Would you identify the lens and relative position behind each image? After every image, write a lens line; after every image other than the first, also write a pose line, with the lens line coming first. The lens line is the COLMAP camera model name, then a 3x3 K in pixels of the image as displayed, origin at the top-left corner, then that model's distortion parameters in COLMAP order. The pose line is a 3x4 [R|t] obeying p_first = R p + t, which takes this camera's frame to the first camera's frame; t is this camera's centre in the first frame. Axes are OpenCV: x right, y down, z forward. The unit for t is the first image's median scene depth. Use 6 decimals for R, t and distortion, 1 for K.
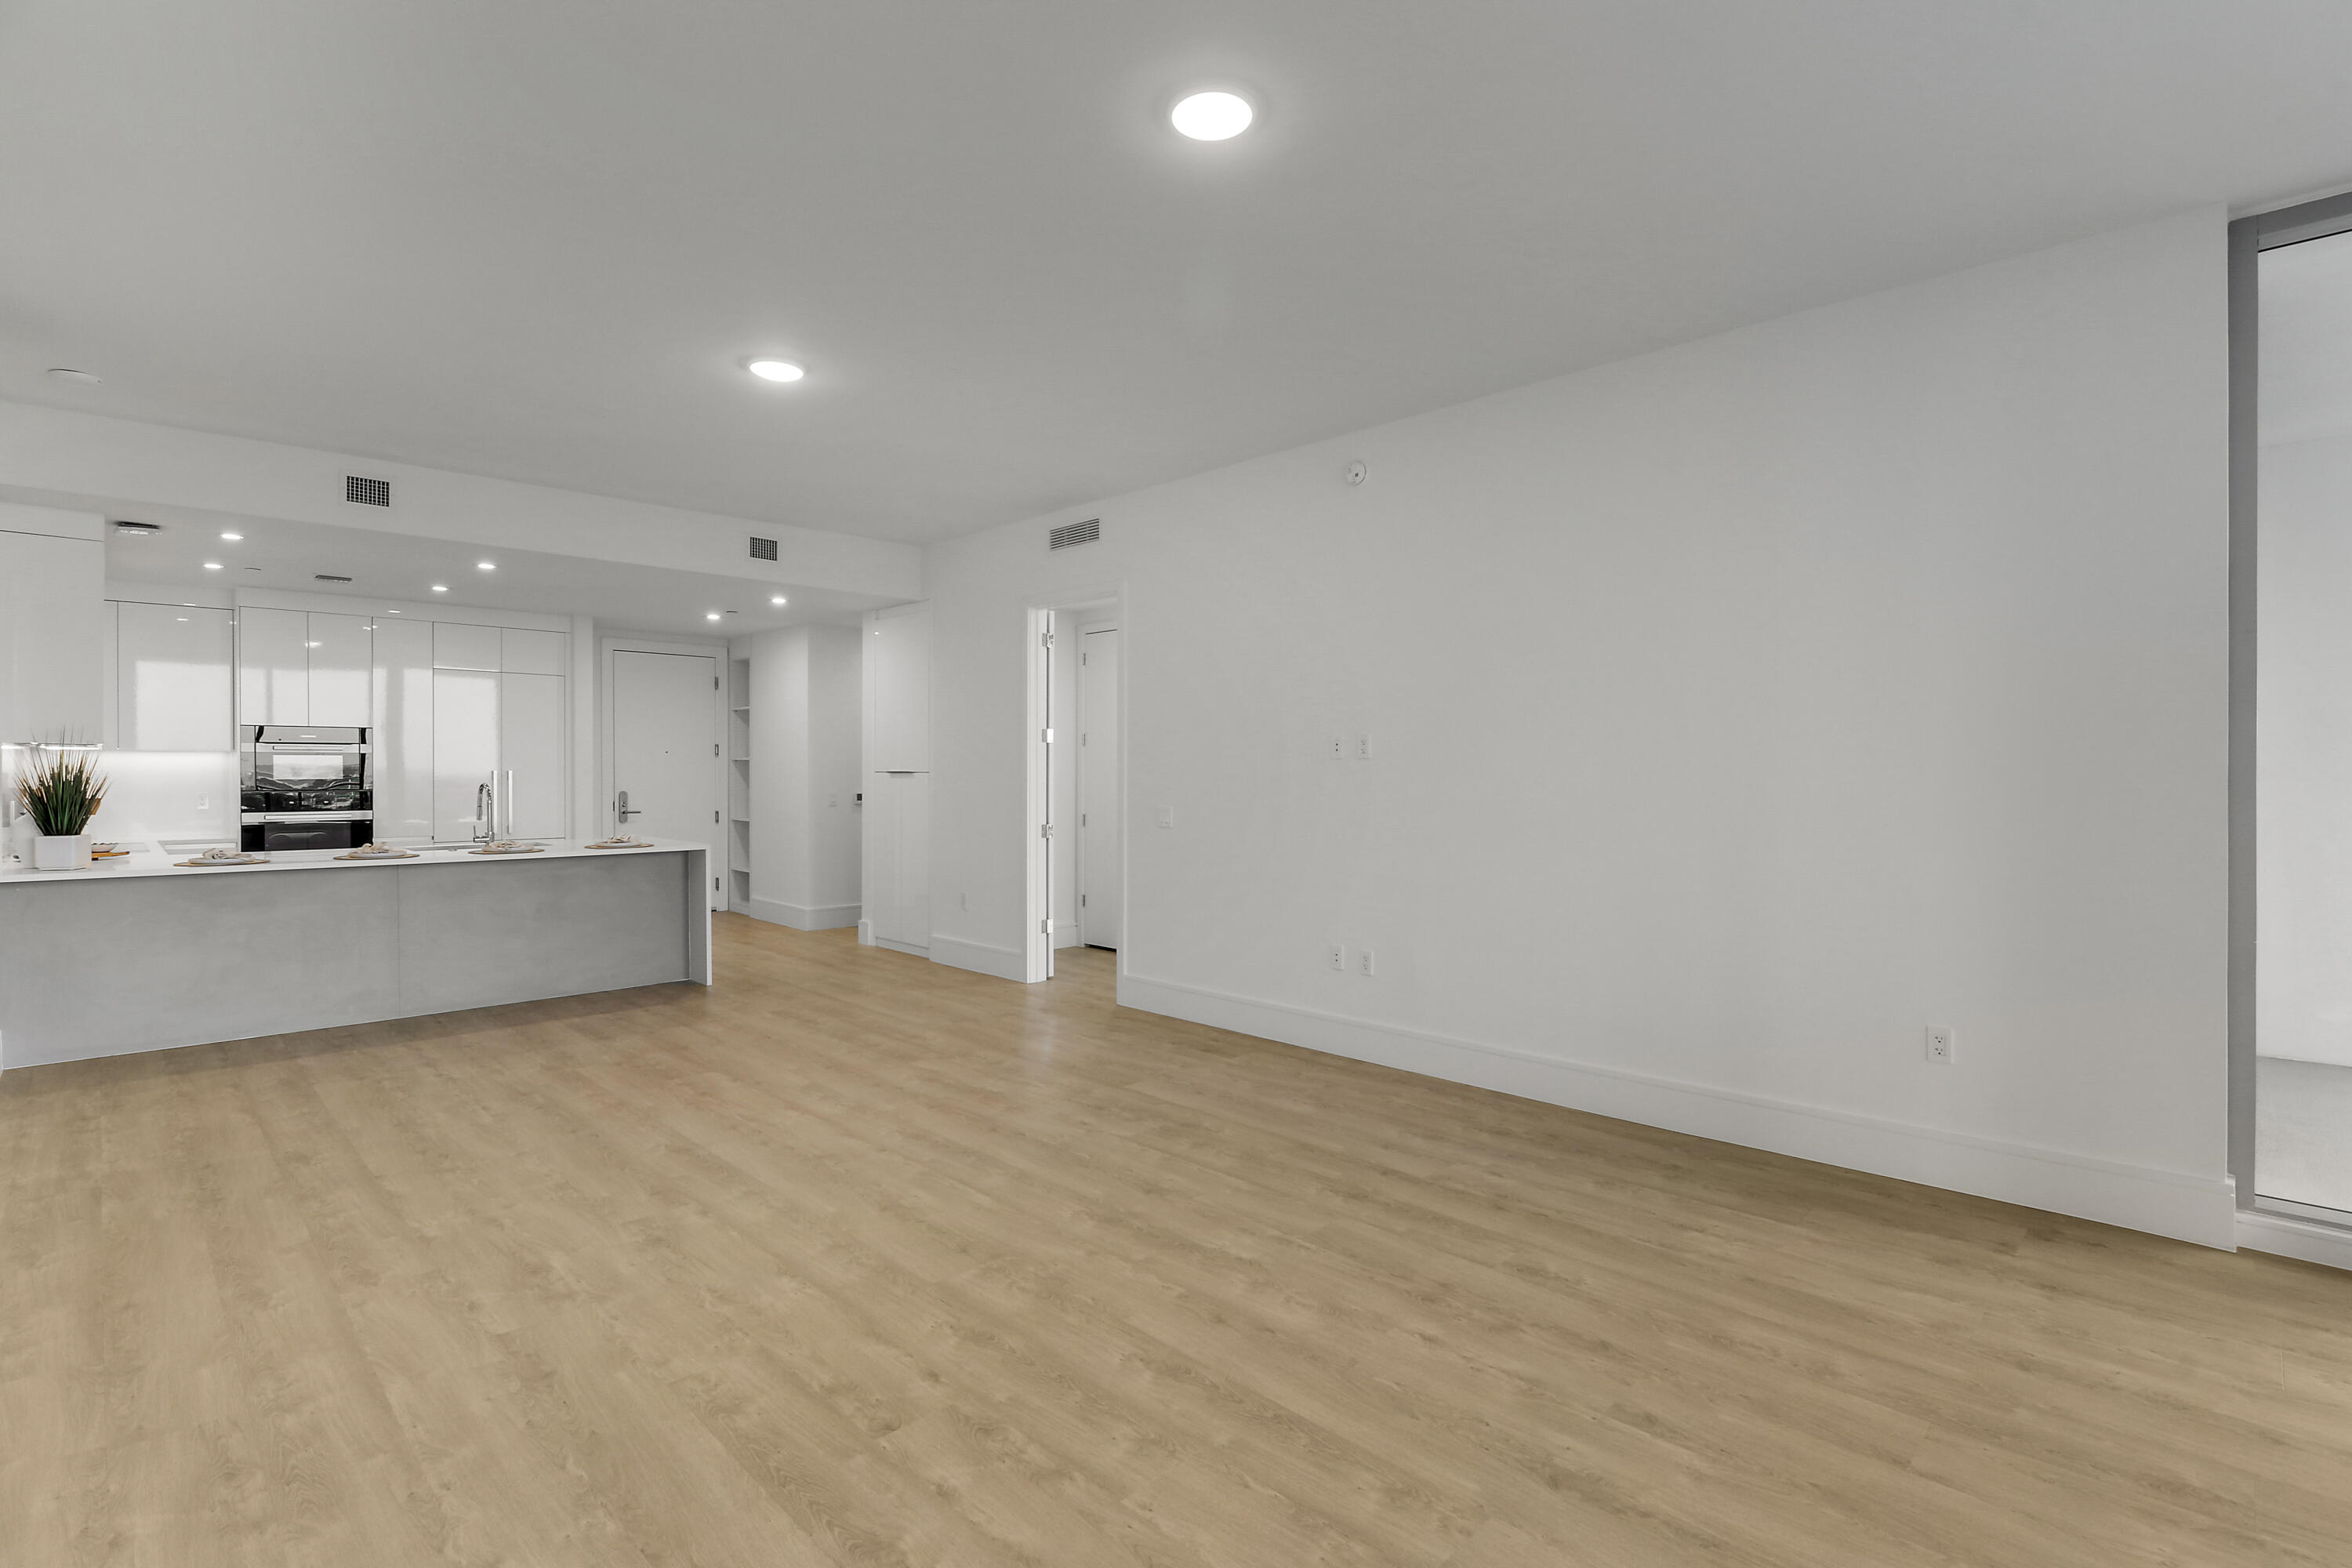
lens RADIAL K [[1091.4, 0, 1177.0], [0, 1091.4, 773.0], [0, 0, 1]] dist [0.001347, -0.011027]
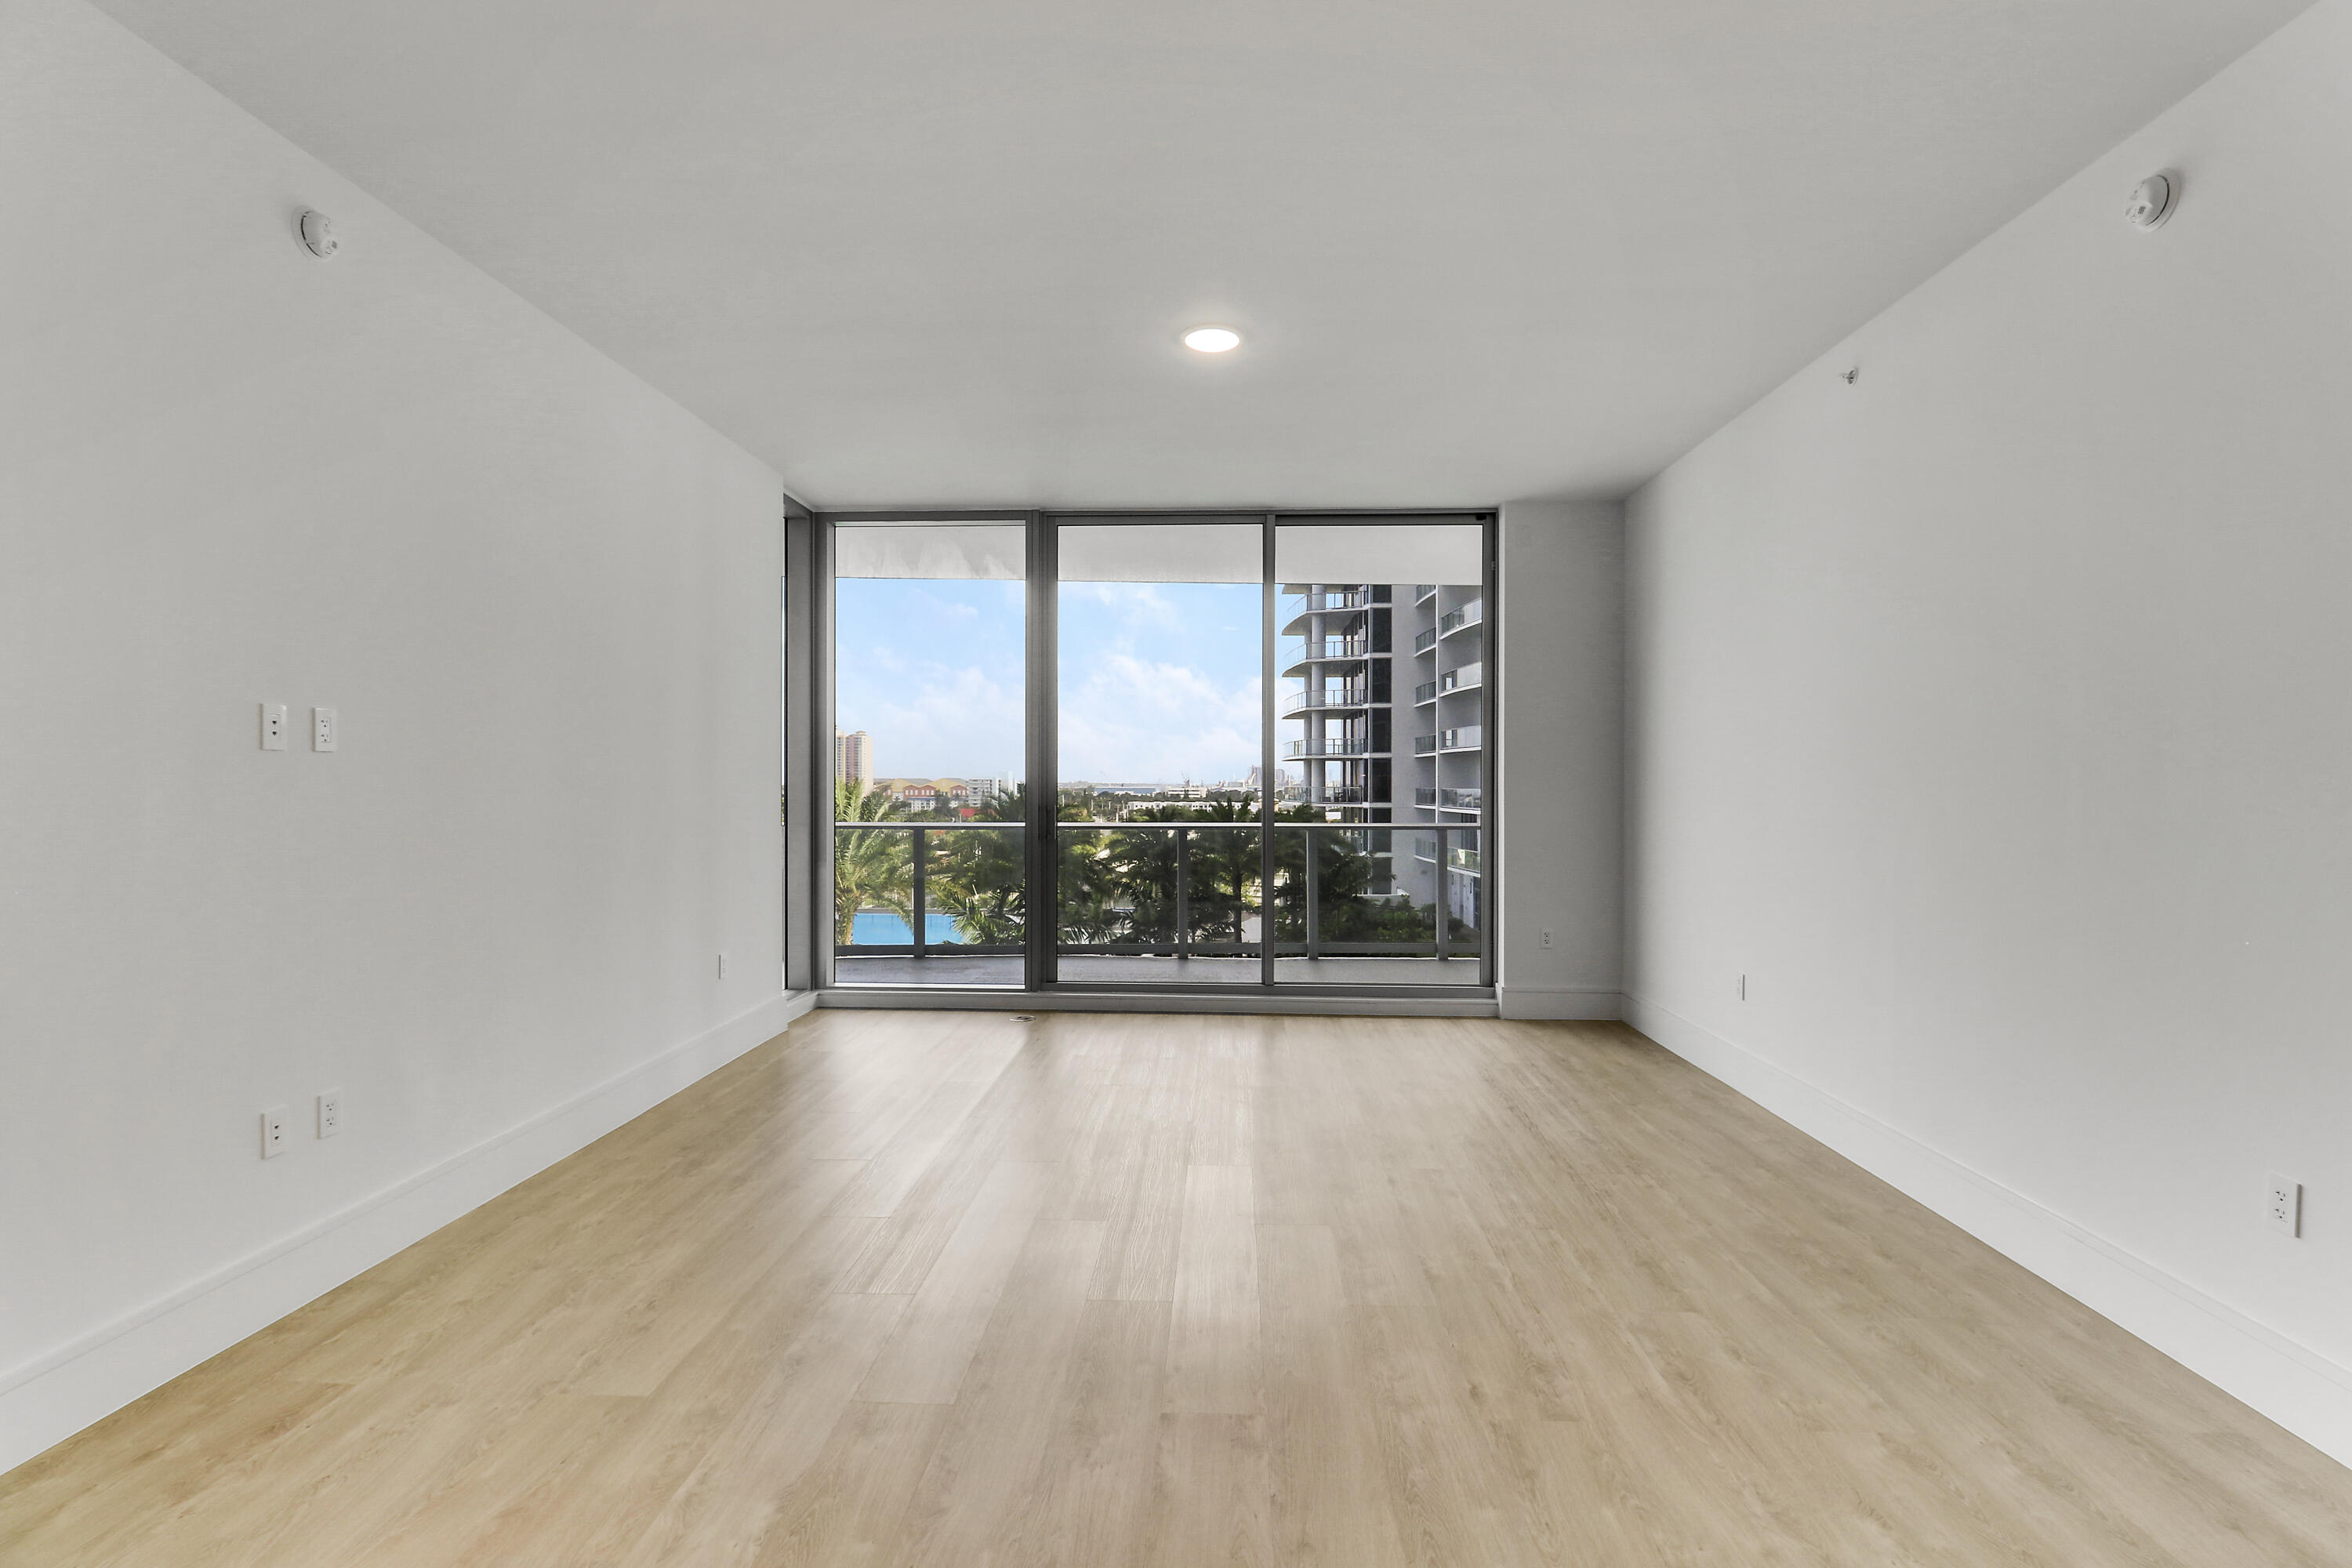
lens RADIAL K [[1059.0, 0, 1209.6], [0, 1059.0, 780.4], [0, 0, 1]] dist [0.000659, -0.011751]
pose [[-0.685016, -0.004003, 0.728517, -0.390473], [-0.003355, 0.999992, 0.002339, -0.001134], [-0.728520, -0.000842, -0.685024, 0.764269]]
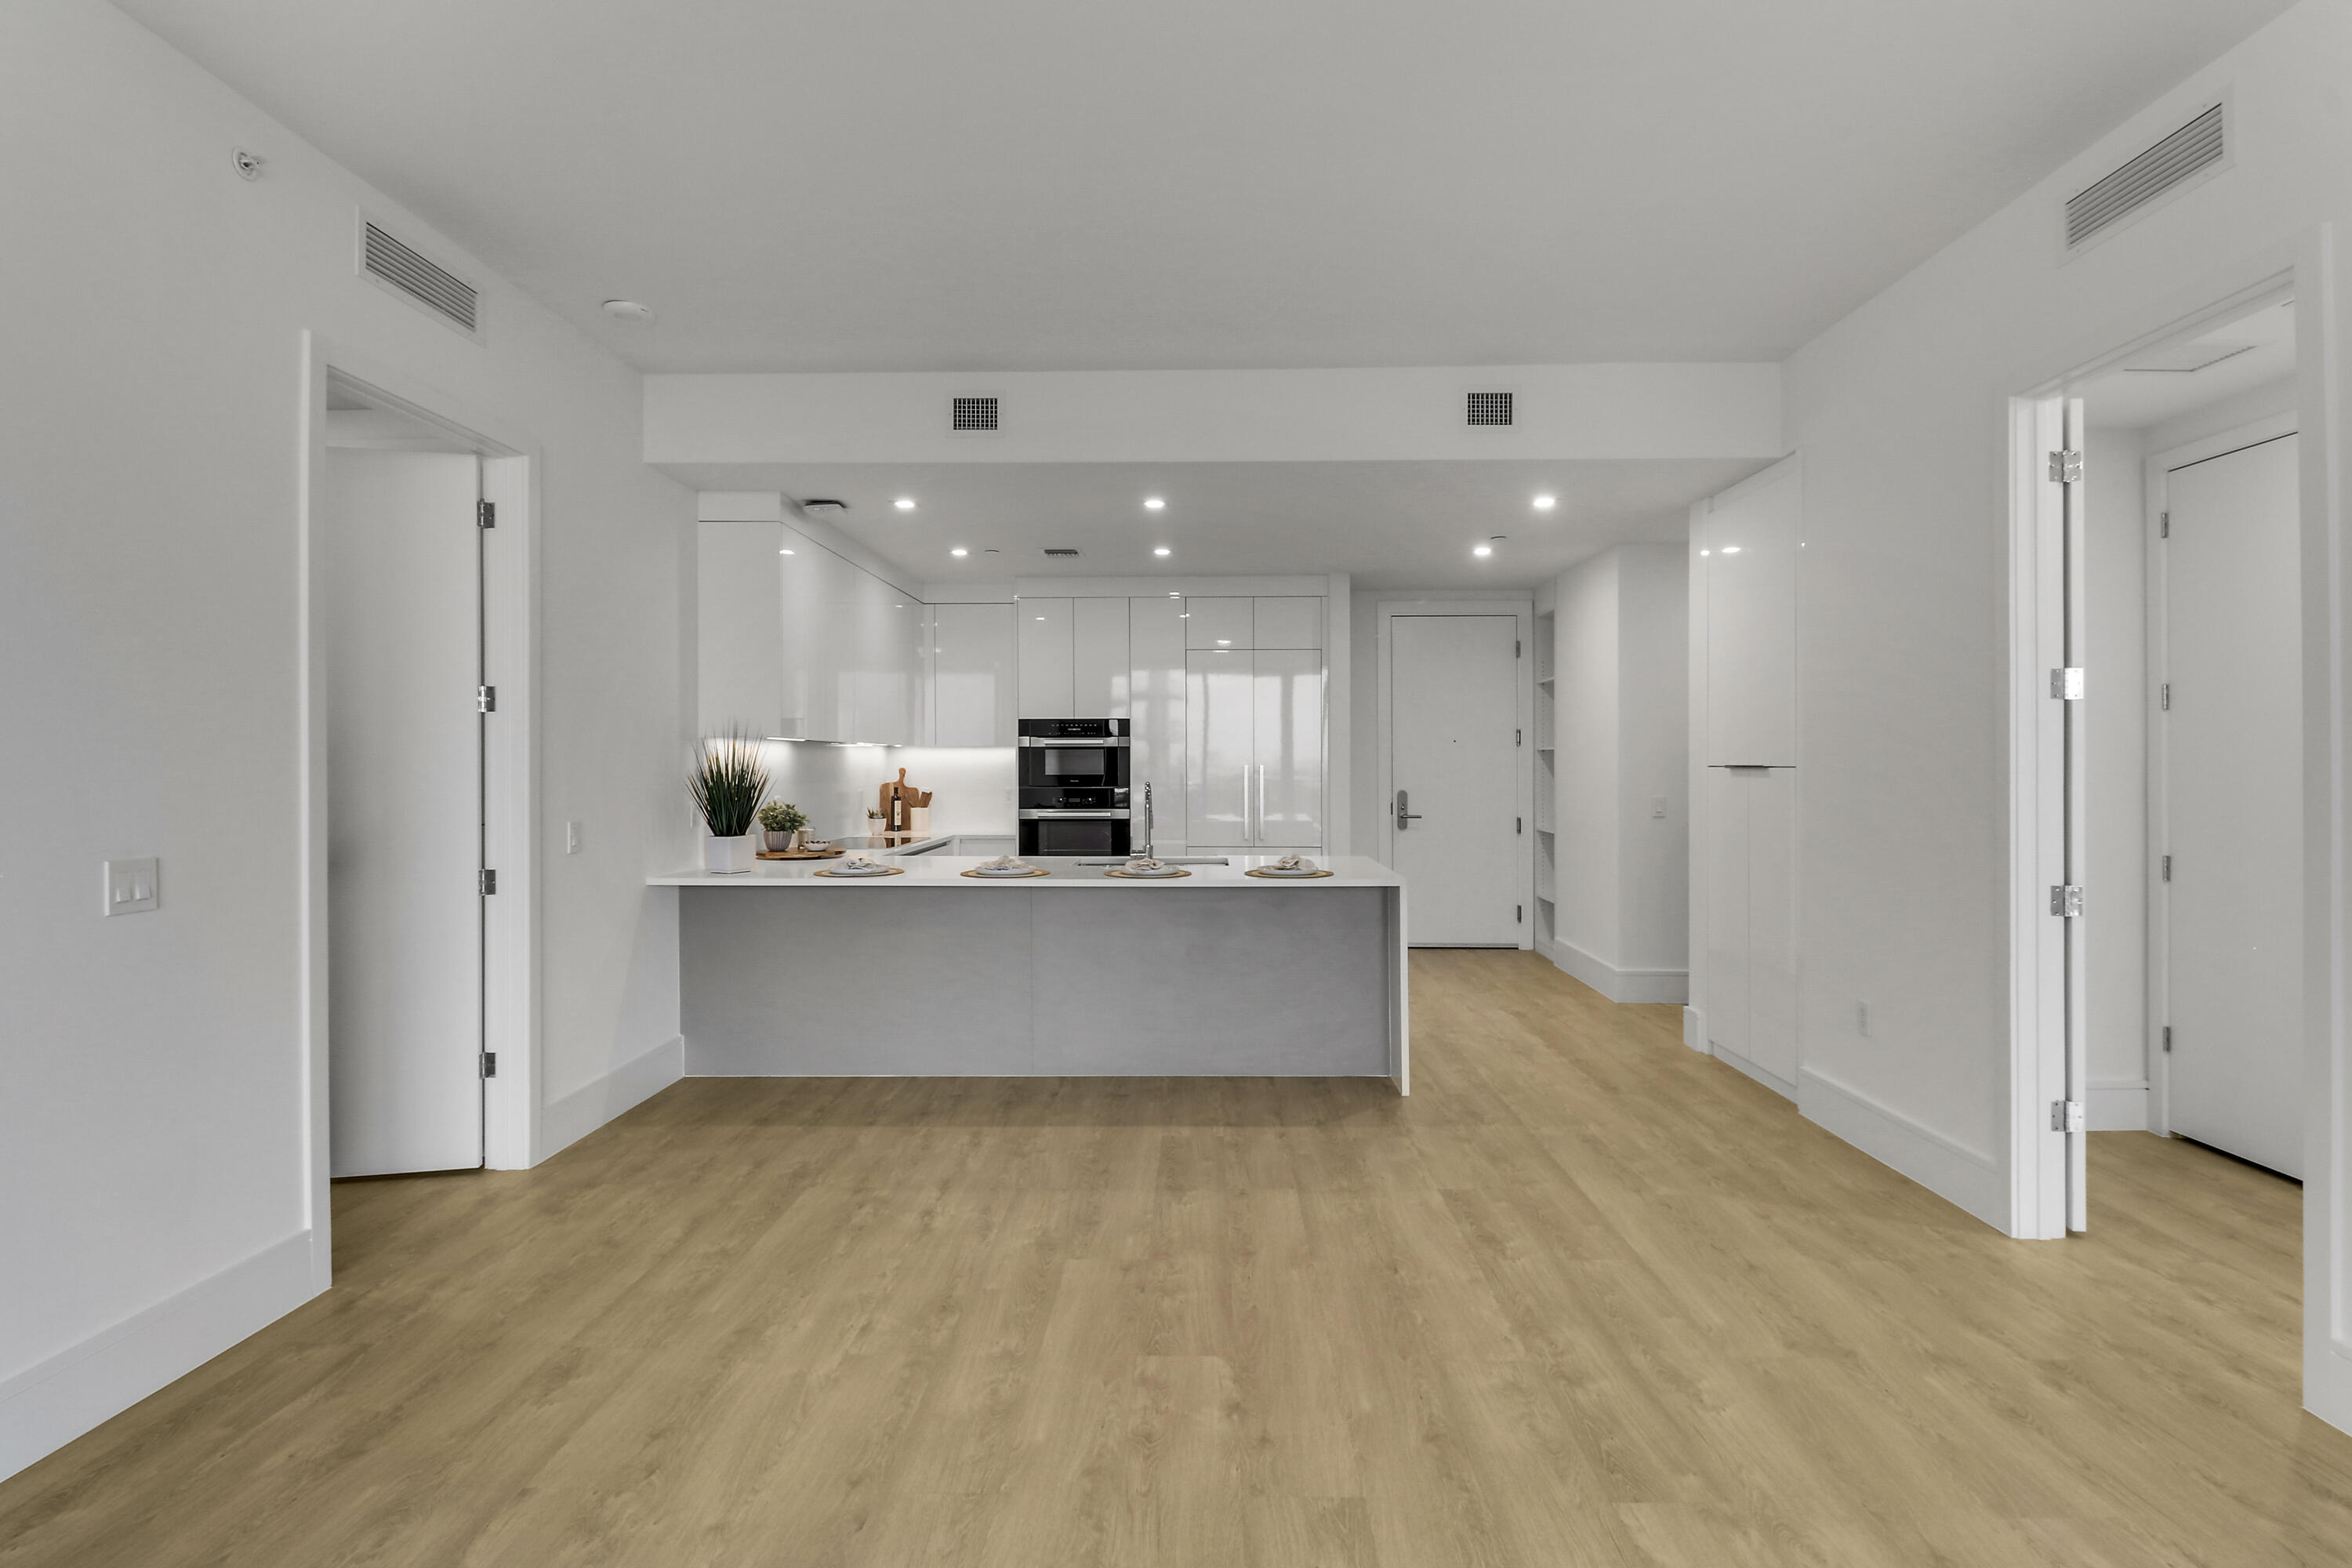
lens RADIAL K [[1107.3, 0, 1186.7], [0, 1107.3, 761.6], [0, 0, 1]] dist [0.004307, -0.012088]
pose [[0.697746, -0.004860, -0.716329, -0.047576], [0.001192, 0.999983, -0.005623, -0.000023], [0.716345, 0.003070, 0.697740, 0.439398]]
